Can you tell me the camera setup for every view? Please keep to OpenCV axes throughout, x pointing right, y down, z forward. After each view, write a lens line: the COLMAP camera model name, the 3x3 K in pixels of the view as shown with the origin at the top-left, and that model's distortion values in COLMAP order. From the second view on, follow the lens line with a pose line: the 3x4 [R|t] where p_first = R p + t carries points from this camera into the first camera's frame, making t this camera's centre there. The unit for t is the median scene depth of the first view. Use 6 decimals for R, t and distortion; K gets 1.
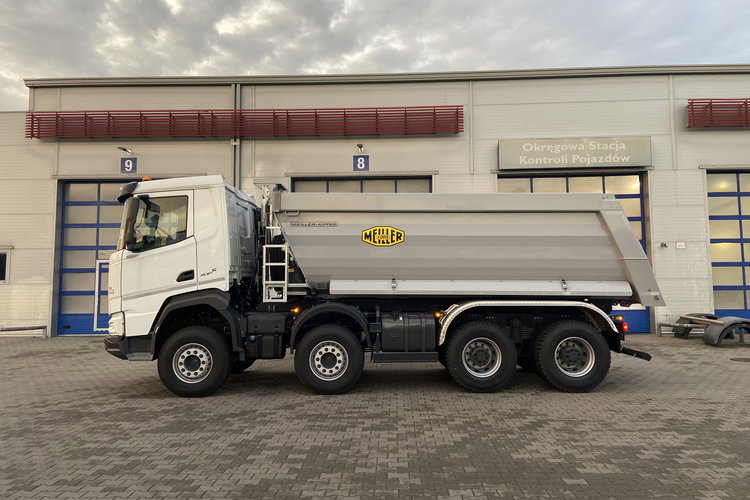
lens RADIAL K [[548.2, 0, 375.0], [0, 548.2, 250.0], [0, 0, 1]] dist [0.164458, -0.199558]
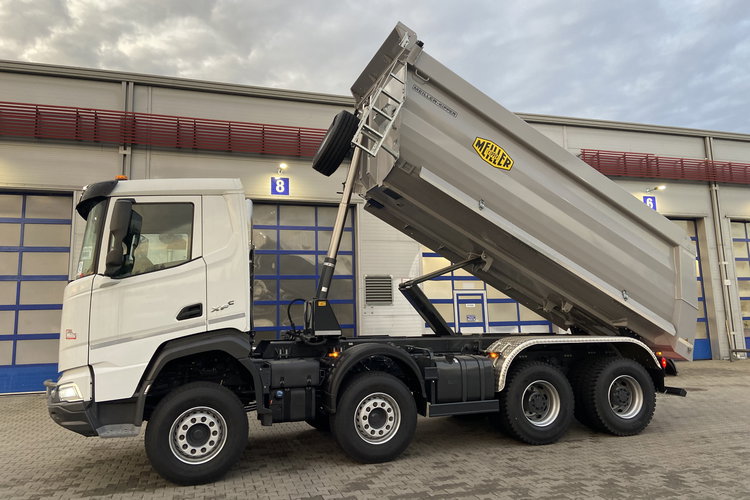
lens RADIAL K [[548.2, 0, 375.0], [0, 548.2, 250.0], [0, 0, 1]] dist [0.164458, -0.199558]
pose [[0.948327, 0.027673, 0.316086, -0.342406], [-0.006180, 0.997612, -0.068797, 0.014619], [-0.317234, 0.063288, 0.946233, 0.231633]]
